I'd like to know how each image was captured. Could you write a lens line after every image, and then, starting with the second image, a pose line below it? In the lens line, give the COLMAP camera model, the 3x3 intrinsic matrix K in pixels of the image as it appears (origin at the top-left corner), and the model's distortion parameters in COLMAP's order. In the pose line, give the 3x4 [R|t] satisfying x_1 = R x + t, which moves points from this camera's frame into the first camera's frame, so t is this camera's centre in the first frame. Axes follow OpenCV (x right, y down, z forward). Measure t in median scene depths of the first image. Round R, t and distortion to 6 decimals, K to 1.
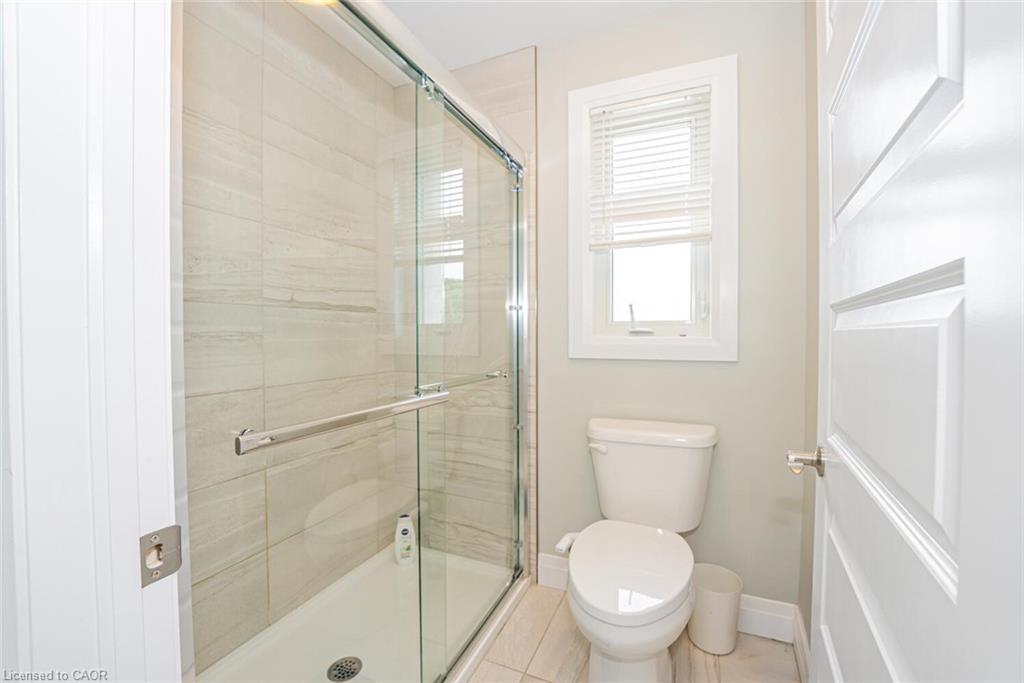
lens RADIAL K [[419.9, 0, 504.6], [0, 419.9, 339.3], [0, 0, 1]] dist [-0.023154, 0.000876]
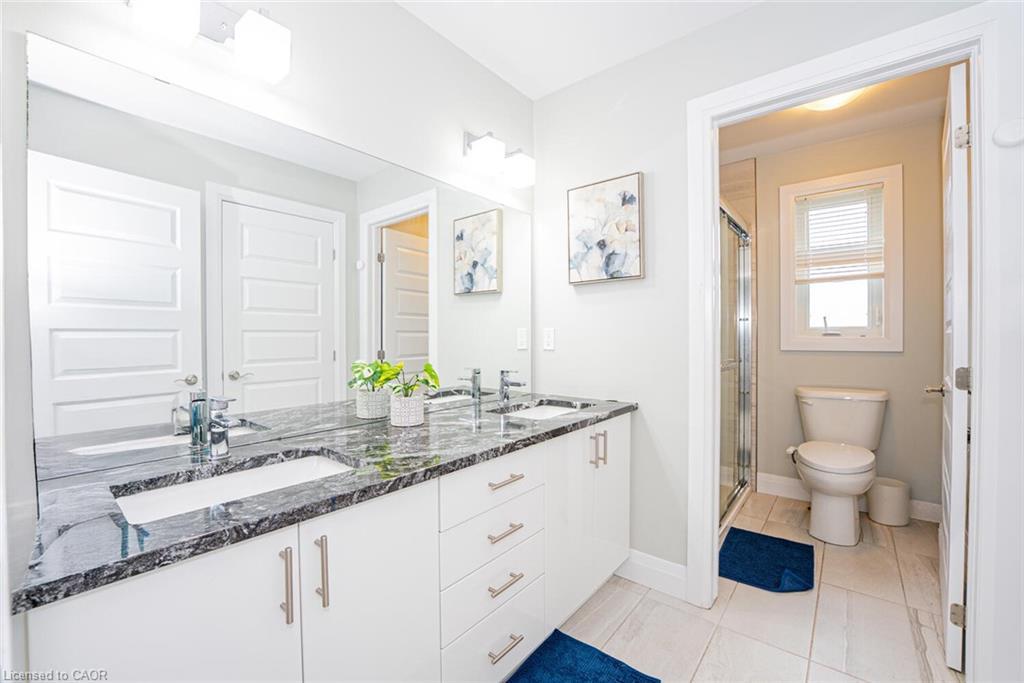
lens RADIAL K [[419.9, 0, 513.8], [0, 419.9, 339.6], [0, 0, 1]] dist [-0.023154, 0.000876]
pose [[0.964986, 0.000097, -0.262301, -0.437602], [-0.003914, 0.999894, -0.014030, 0.032453], [0.262272, 0.014565, 0.964884, -0.858320]]
